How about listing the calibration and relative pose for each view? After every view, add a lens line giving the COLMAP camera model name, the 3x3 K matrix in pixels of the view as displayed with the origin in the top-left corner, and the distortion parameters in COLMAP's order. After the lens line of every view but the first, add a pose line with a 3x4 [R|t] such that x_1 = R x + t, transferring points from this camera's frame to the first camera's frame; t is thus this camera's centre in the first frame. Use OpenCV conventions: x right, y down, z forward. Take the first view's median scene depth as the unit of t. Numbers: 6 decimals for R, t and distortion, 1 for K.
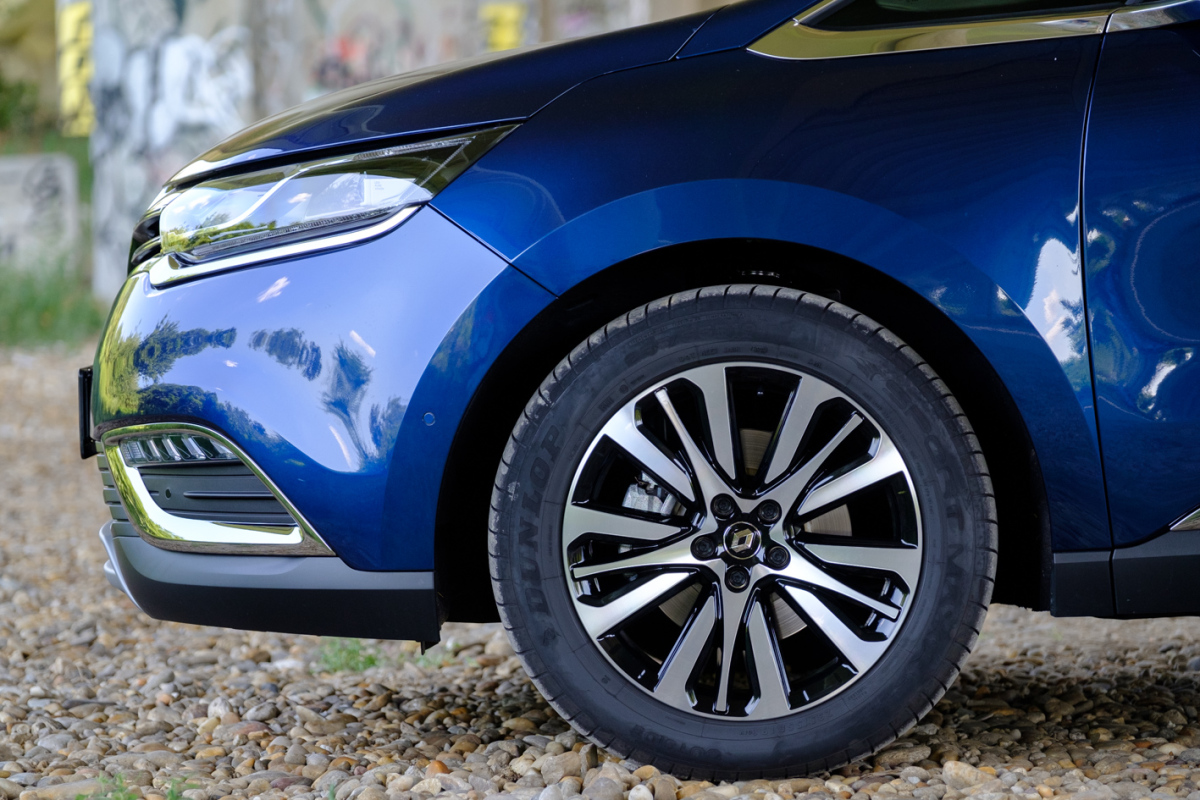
lens RADIAL K [[5367.8, 0, 601.8], [0, 5367.8, 401.1], [0, 0, 1]] dist [0.197188, 0.000000]
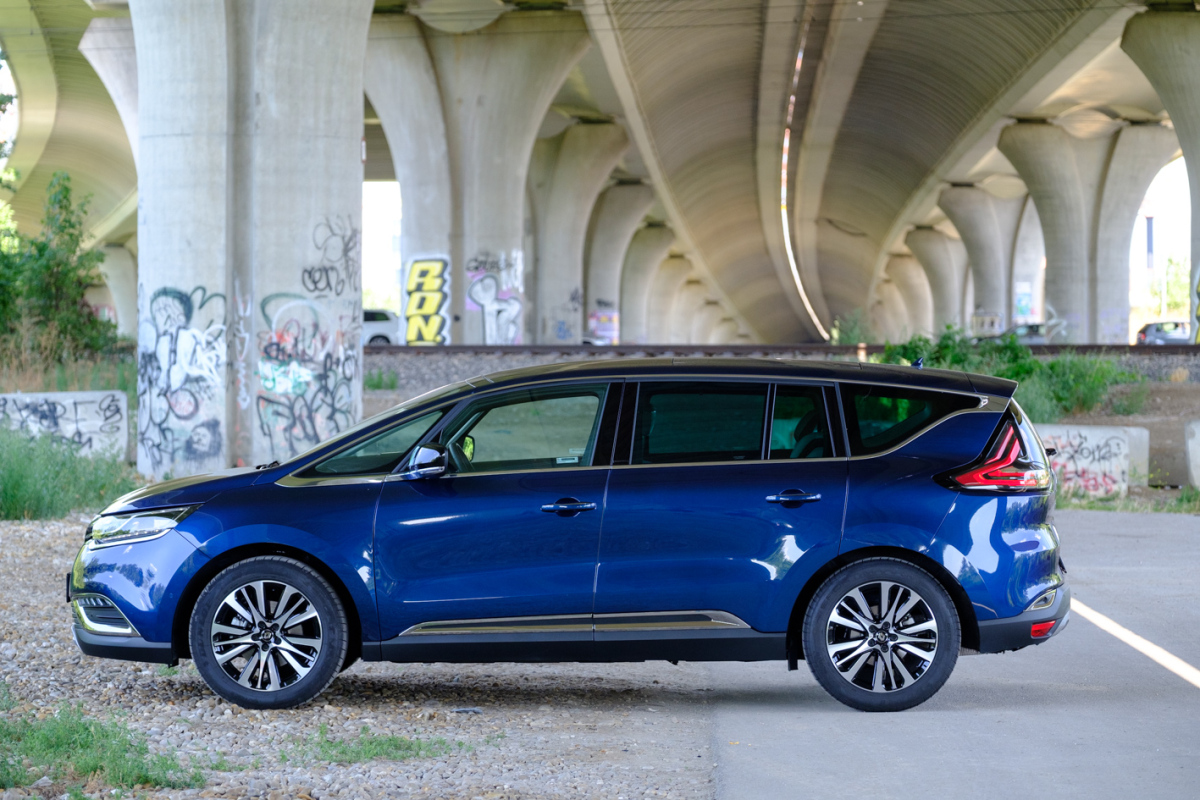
lens RADIAL K [[4212.3, 0, 653.5], [0, 4212.3, 399.2], [0, 0, 1]] dist [0.050643, 0.000000]
pose [[0.999525, 0.027003, 0.014828, 0.215389], [-0.026655, 0.999376, -0.023195, -0.063088], [-0.015445, 0.022789, 0.999621, -1.531018]]
